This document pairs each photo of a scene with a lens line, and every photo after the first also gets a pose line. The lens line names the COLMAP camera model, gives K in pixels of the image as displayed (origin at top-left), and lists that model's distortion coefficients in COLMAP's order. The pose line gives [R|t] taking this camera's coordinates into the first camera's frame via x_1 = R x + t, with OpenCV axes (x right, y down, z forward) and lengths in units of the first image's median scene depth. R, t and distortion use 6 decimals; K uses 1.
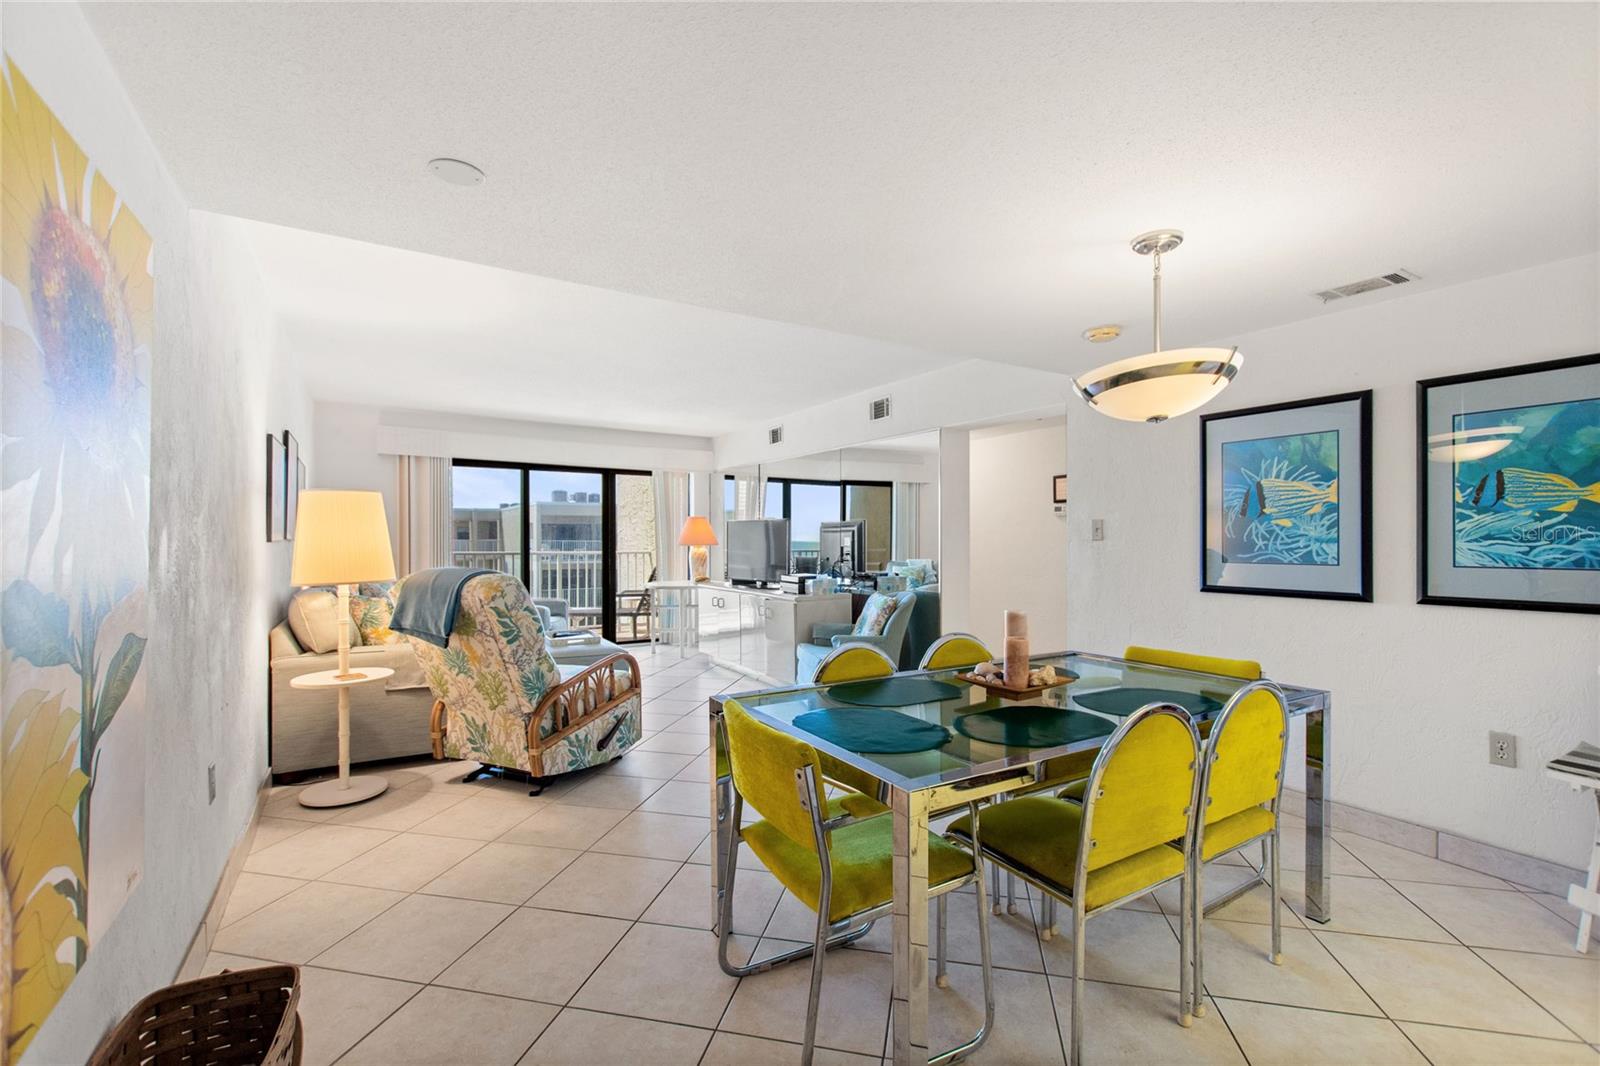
lens RADIAL K [[710.9, 0, 805.0], [0, 710.9, 544.6], [0, 0, 1]] dist [-0.004606, -0.002638]
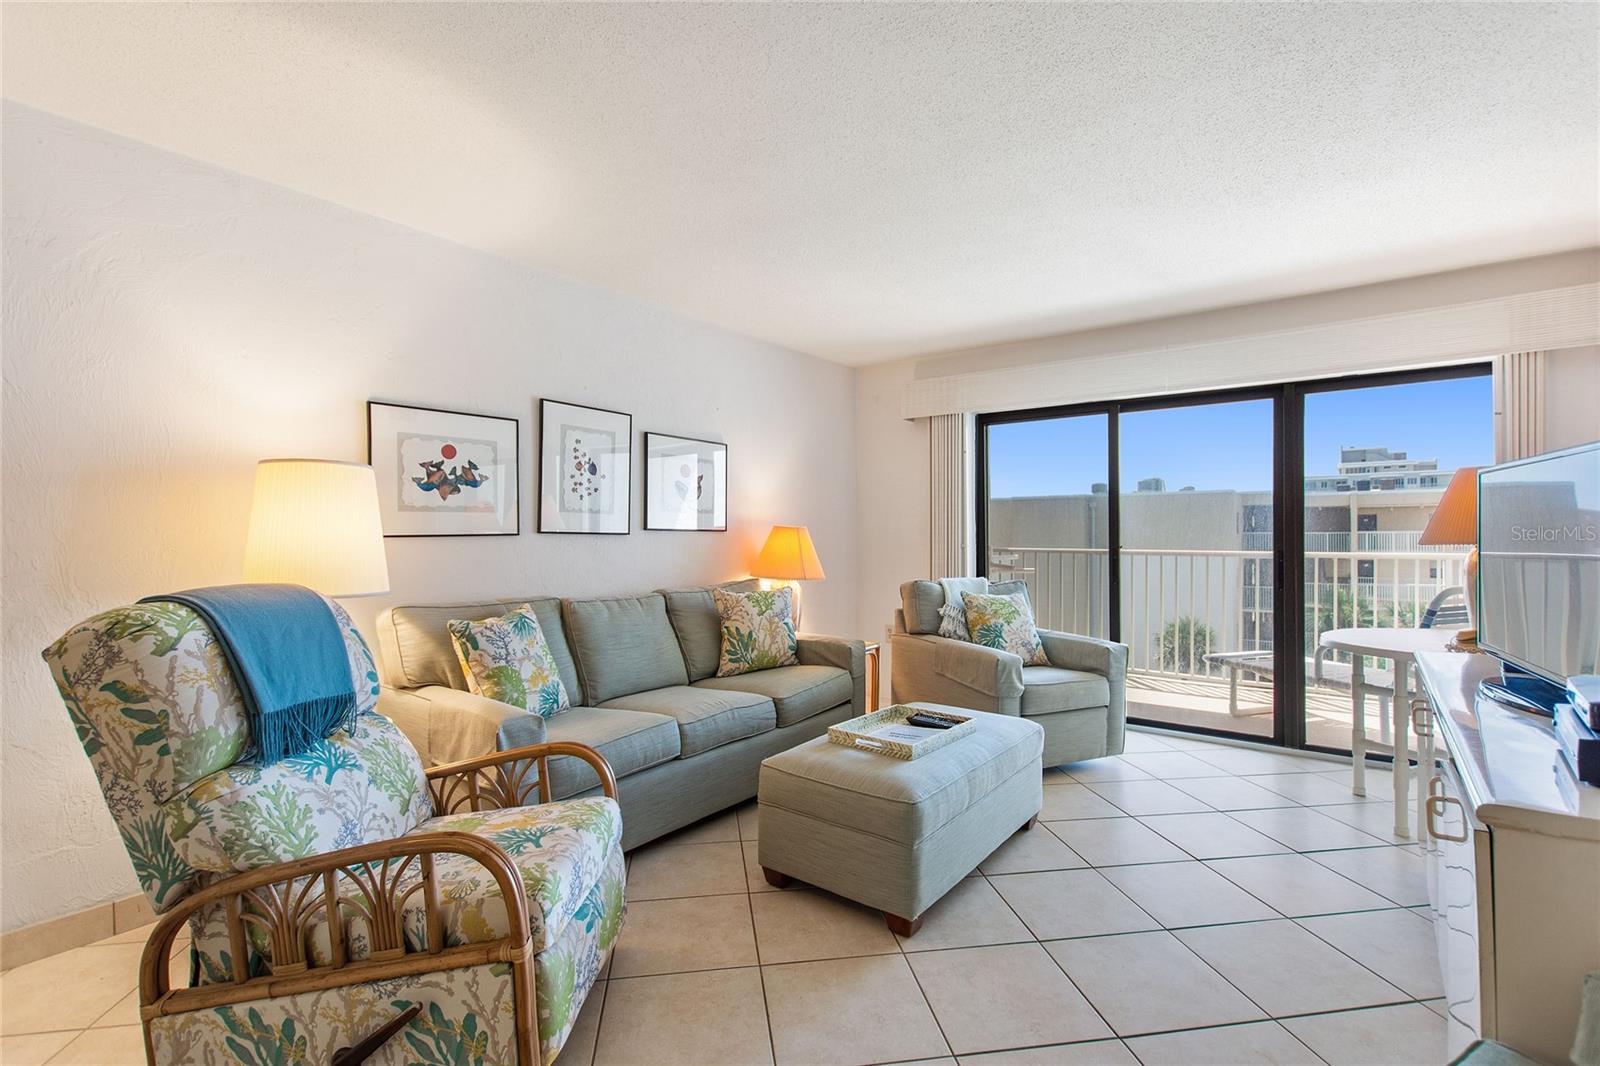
lens RADIAL K [[710.9, 0, 787.2], [0, 710.9, 534.0], [0, 0, 1]] dist [-0.004606, -0.002638]
pose [[0.337272, -0.005695, -0.941390, 0.079127], [0.002933, 0.999983, -0.004998, -0.001666], [0.941403, -0.001076, 0.337283, 0.551316]]
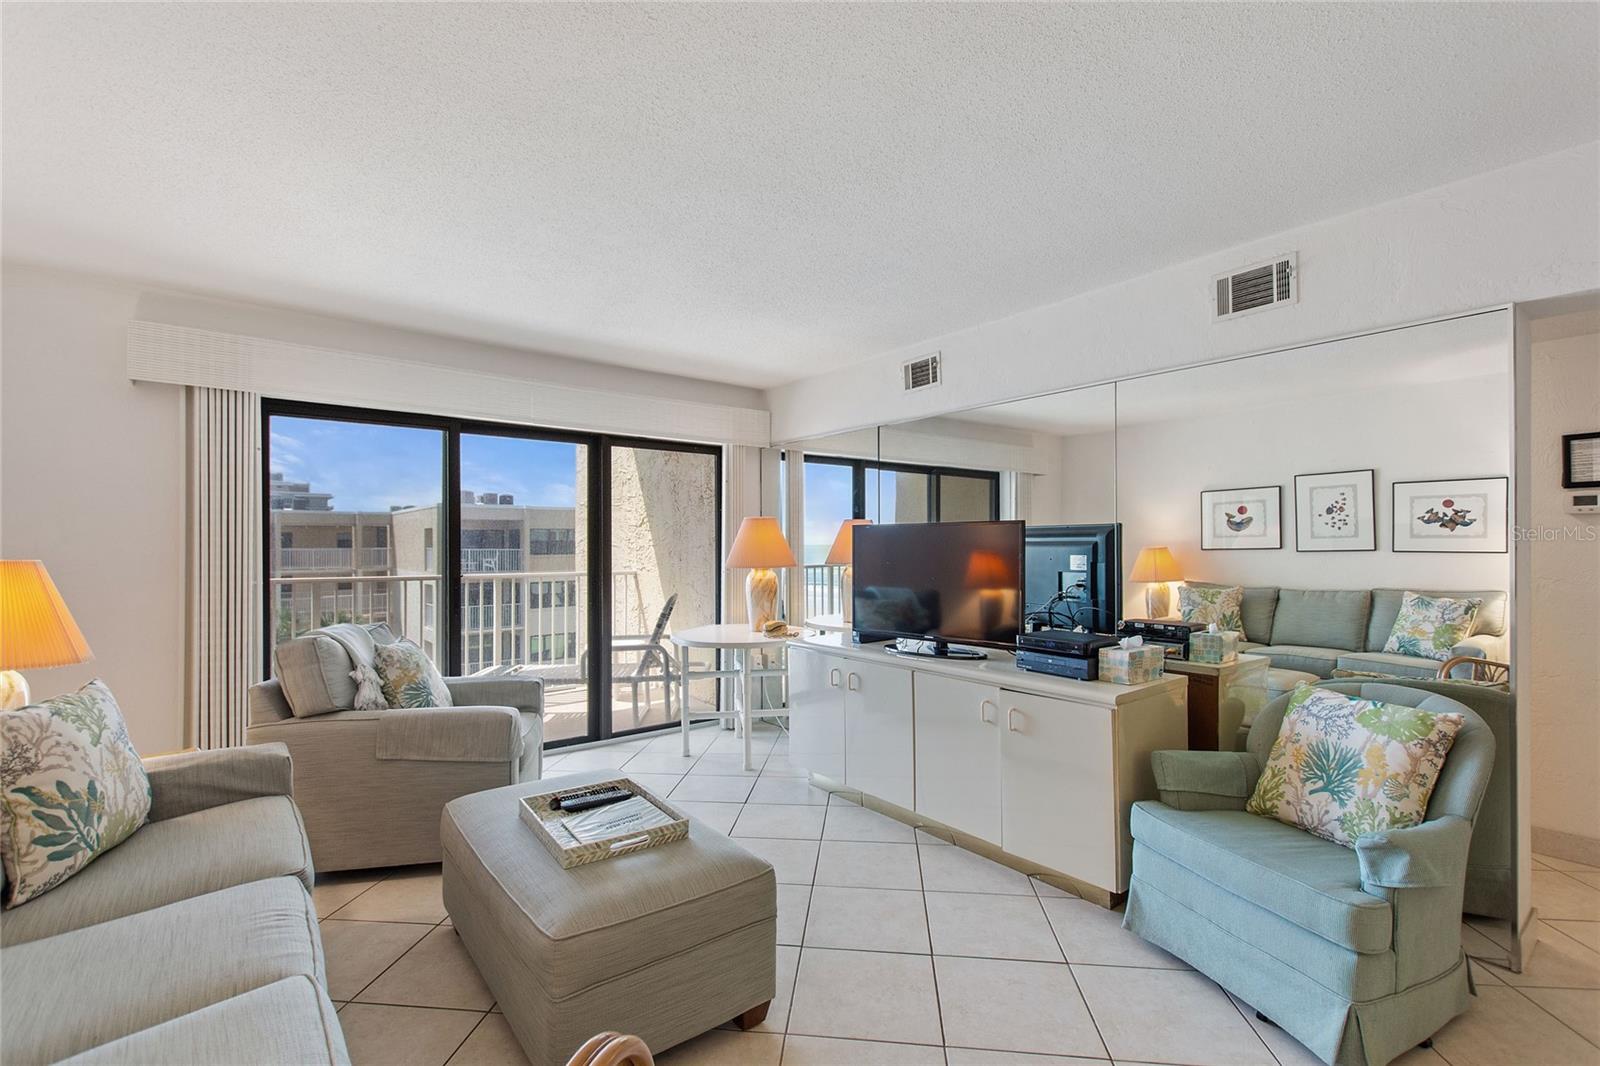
lens RADIAL K [[710.9, 0, 795.9], [0, 710.9, 546.7], [0, 0, 1]] dist [-0.004606, -0.002638]
pose [[0.993328, -0.004409, 0.115235, -0.194654], [0.004877, 0.999981, -0.003774, -0.013342], [-0.115216, 0.004311, 0.993331, 0.429496]]
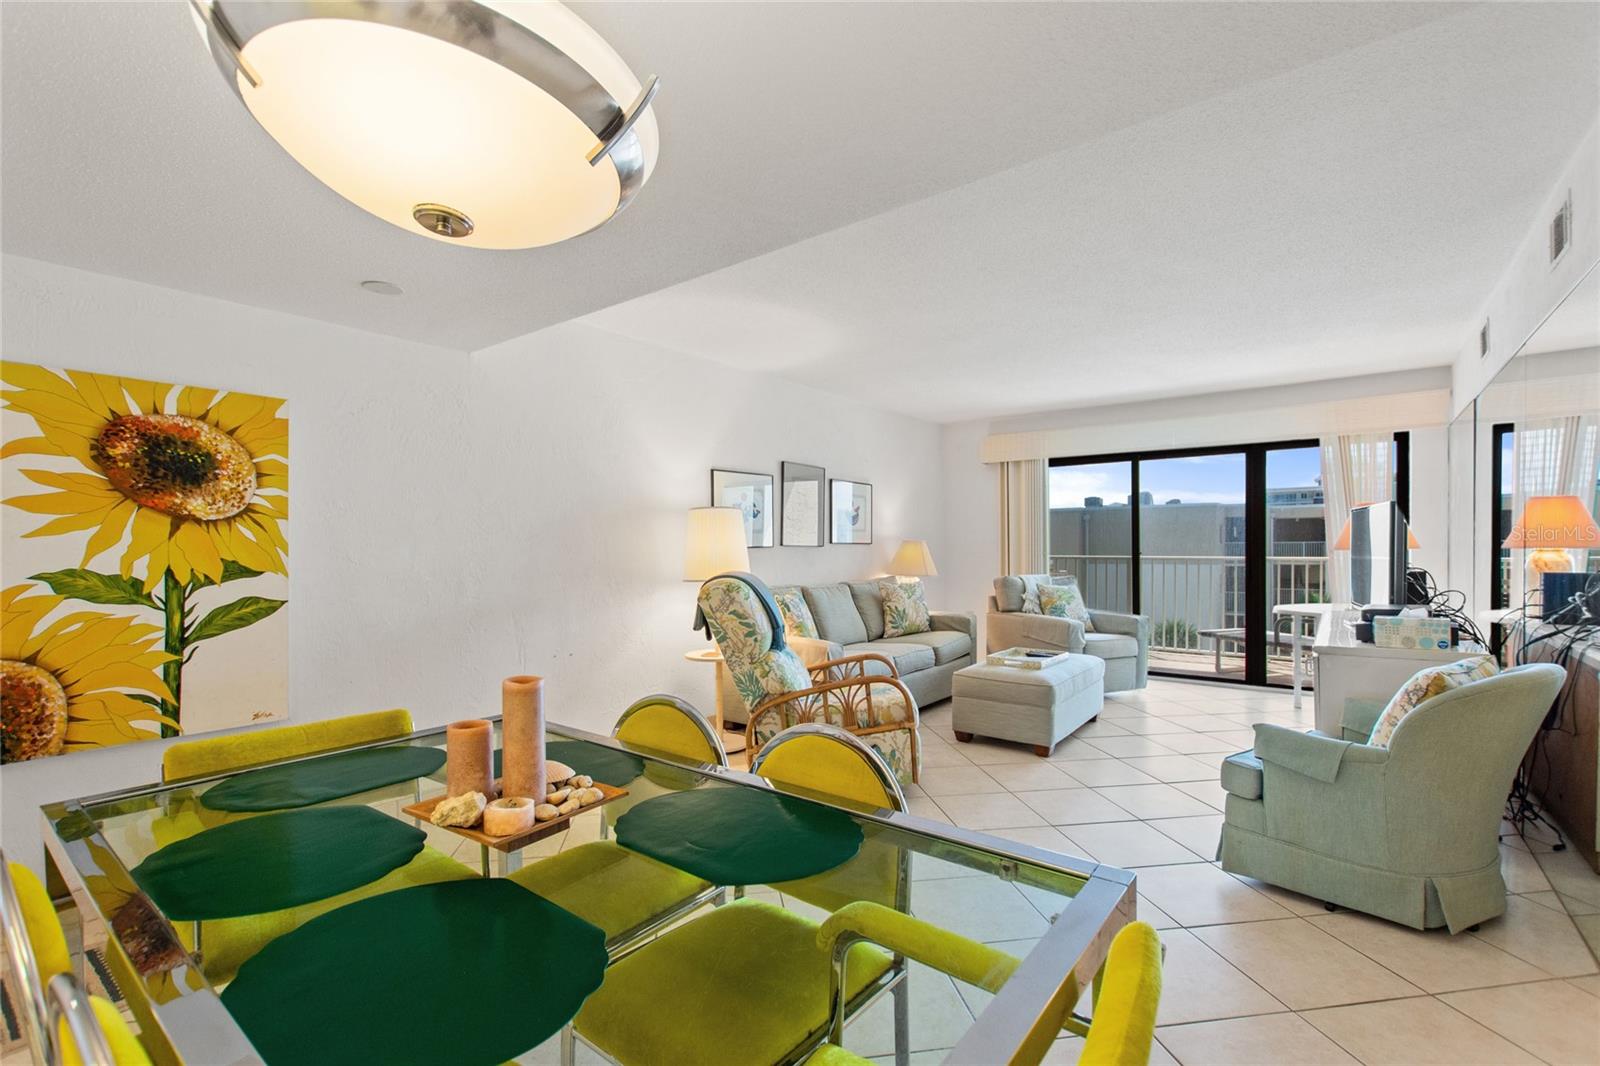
lens RADIAL K [[710.9, 0, 778.6], [0, 710.9, 555.2], [0, 0, 1]] dist [-0.004606, -0.002638]
pose [[0.342644, 0.005065, -0.939452, 0.270288], [0.007022, 0.999944, 0.007952, -0.000831], [0.939439, -0.009321, 0.342589, 0.309516]]
